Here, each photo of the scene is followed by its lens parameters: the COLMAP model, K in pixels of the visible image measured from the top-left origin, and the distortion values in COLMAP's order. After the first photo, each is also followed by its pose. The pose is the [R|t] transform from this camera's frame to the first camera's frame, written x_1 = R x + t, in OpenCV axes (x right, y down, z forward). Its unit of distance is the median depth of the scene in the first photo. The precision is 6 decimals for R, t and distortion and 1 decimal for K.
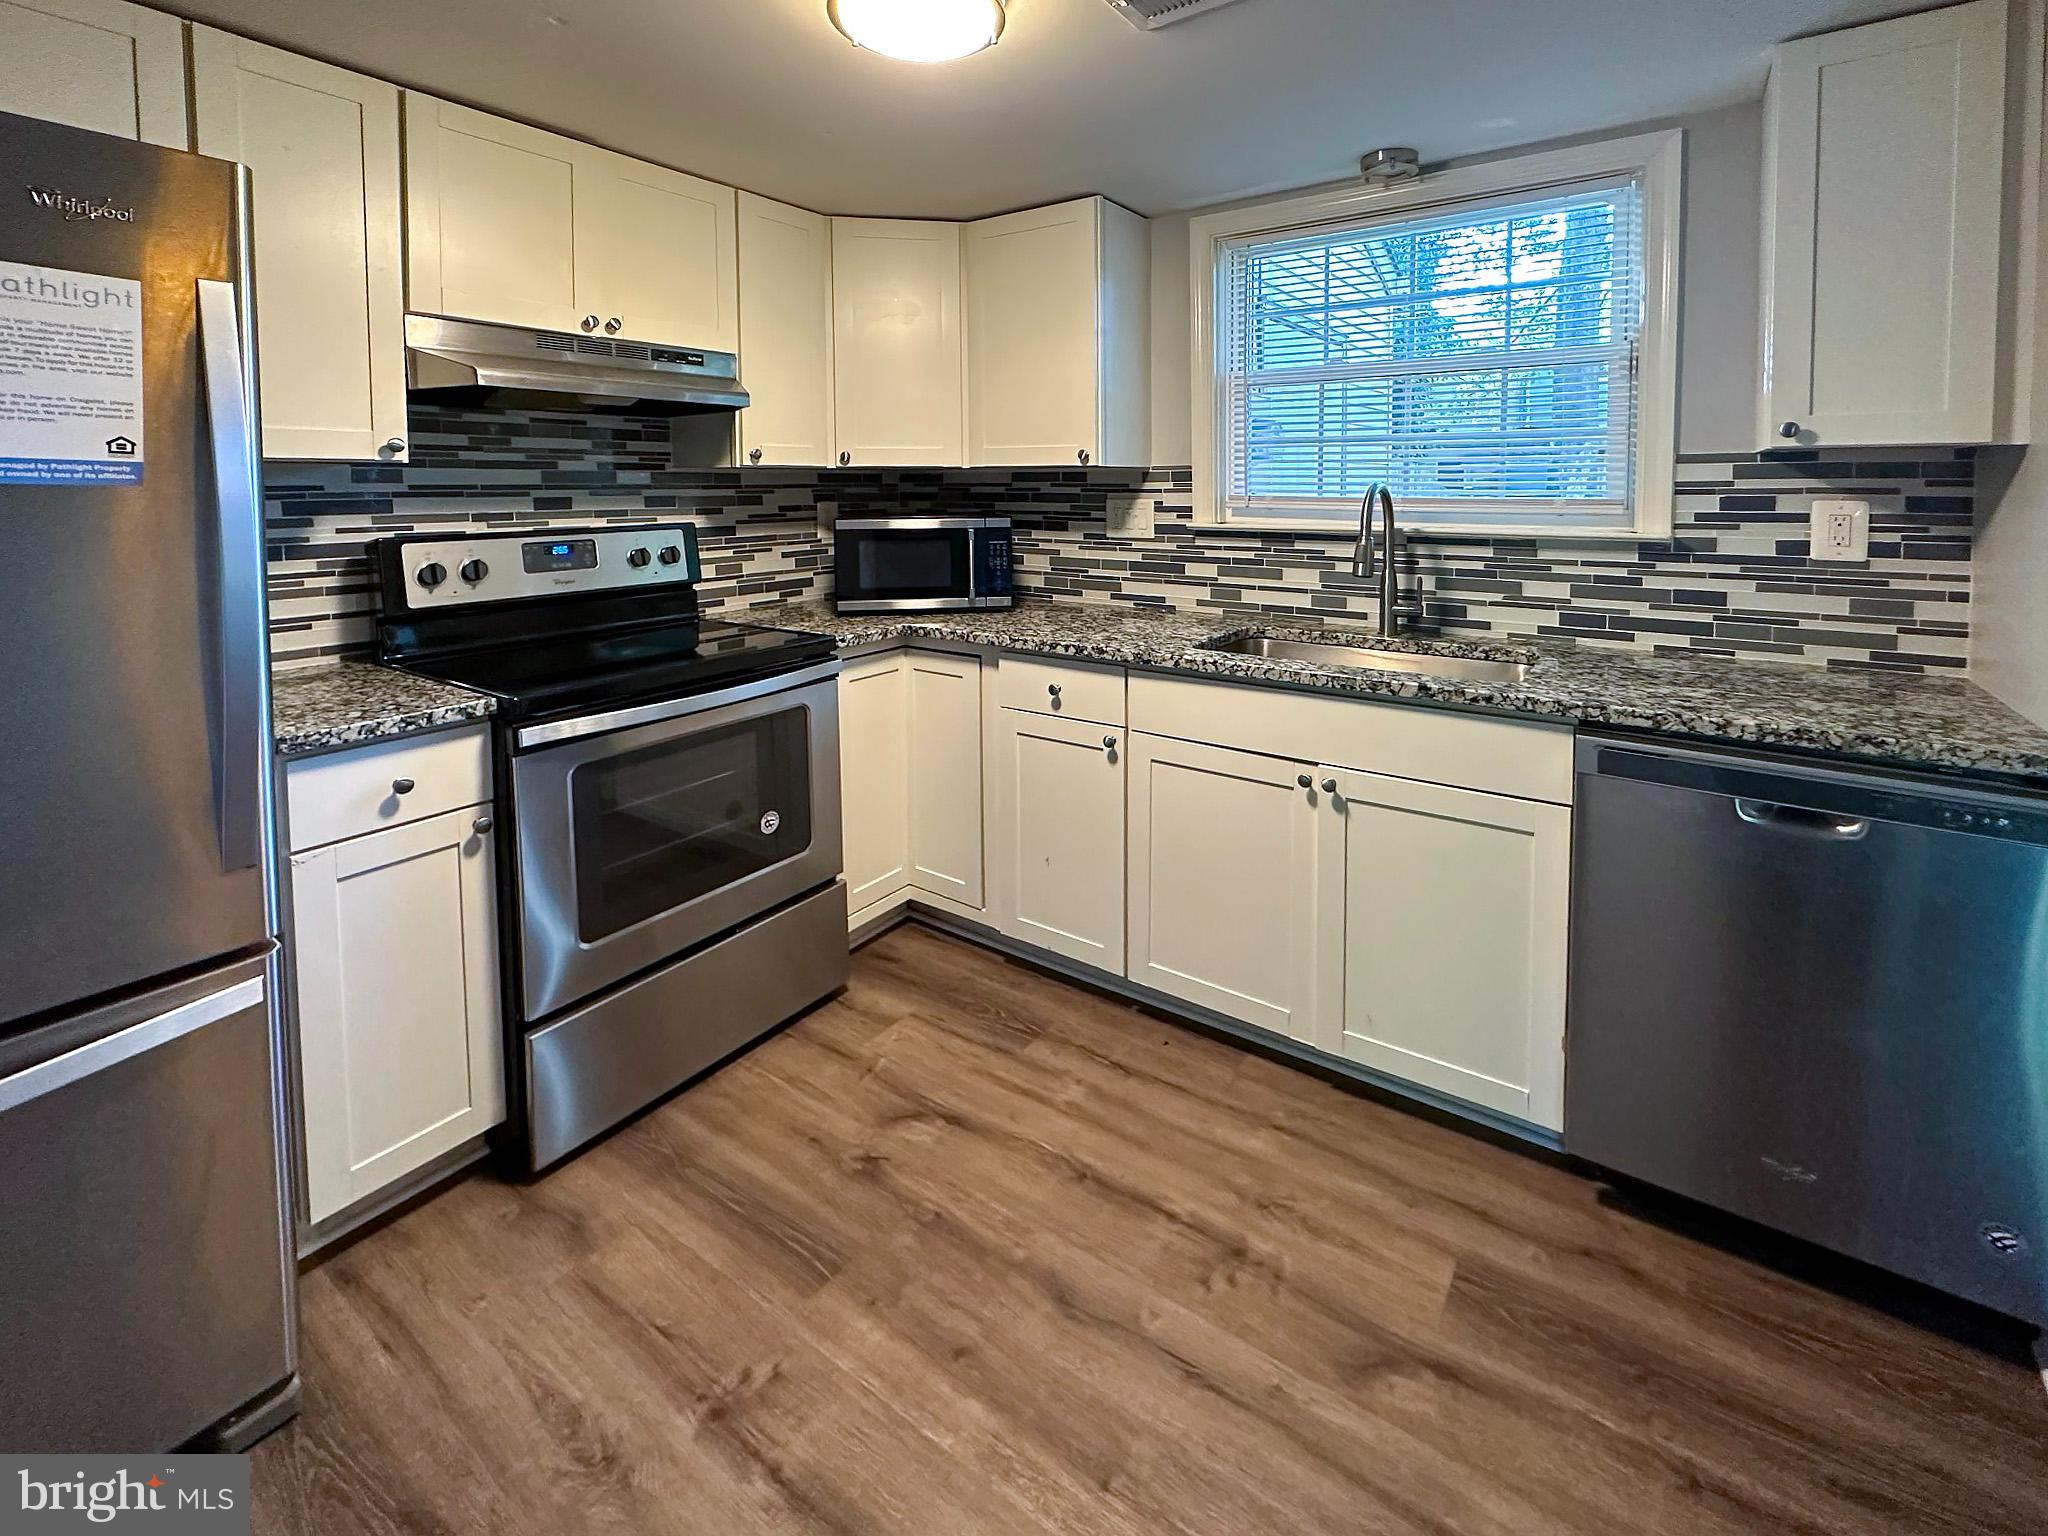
lens RADIAL K [[909.8, 0, 1022.8], [0, 909.8, 518.9], [0, 0, 1]] dist [0.000838, 0.000249]
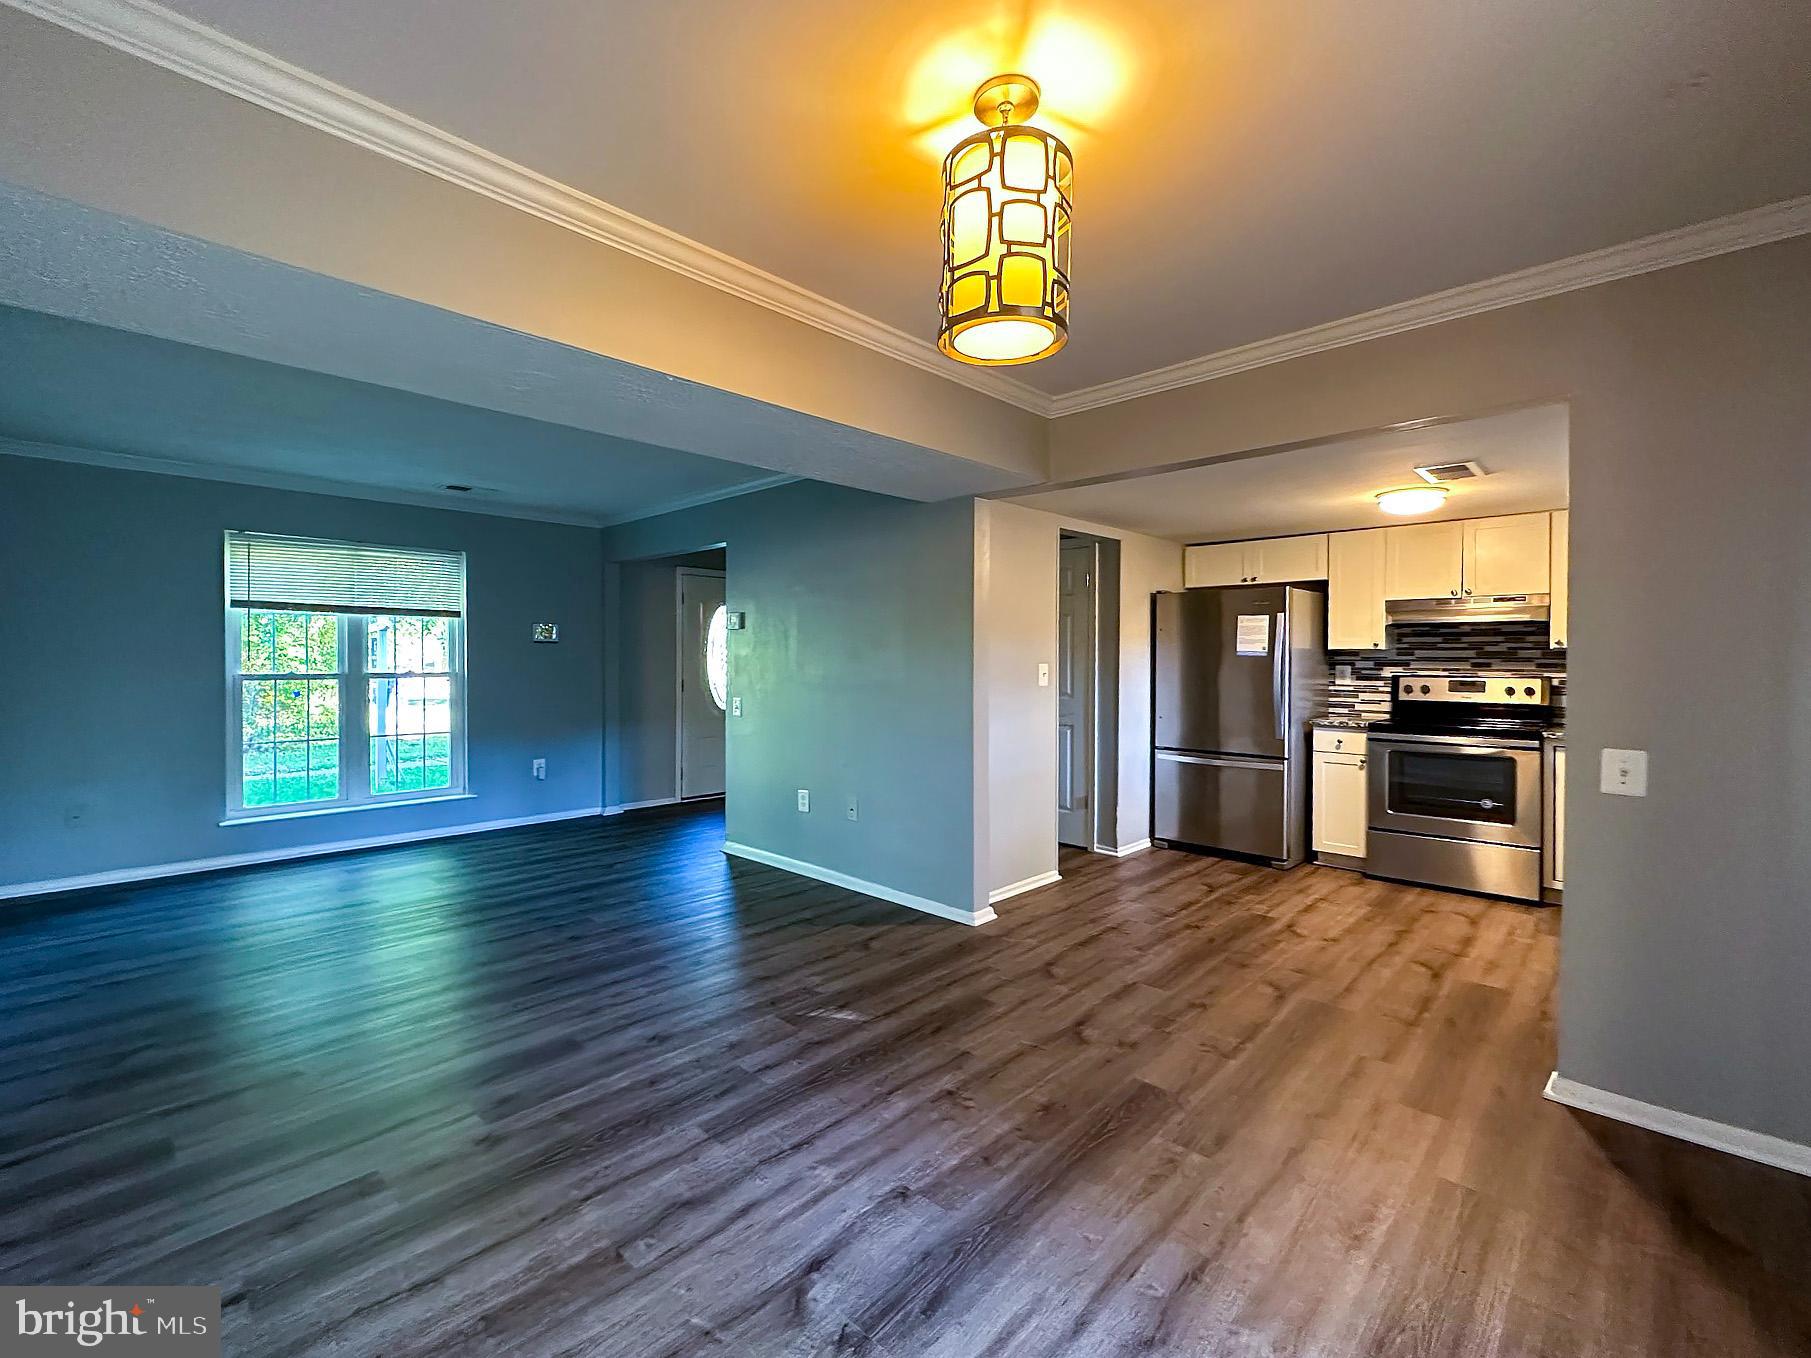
lens RADIAL K [[789.2, 0, 905.5], [0, 789.2, 679.0], [0, 0, 1]] dist [0.001442, 0.000321]
pose [[-0.136820, 0.026462, -0.990242, 7.237033], [-0.043958, 0.998496, 0.032756, 0.072391], [0.989620, 0.048011, -0.135451, -0.748512]]
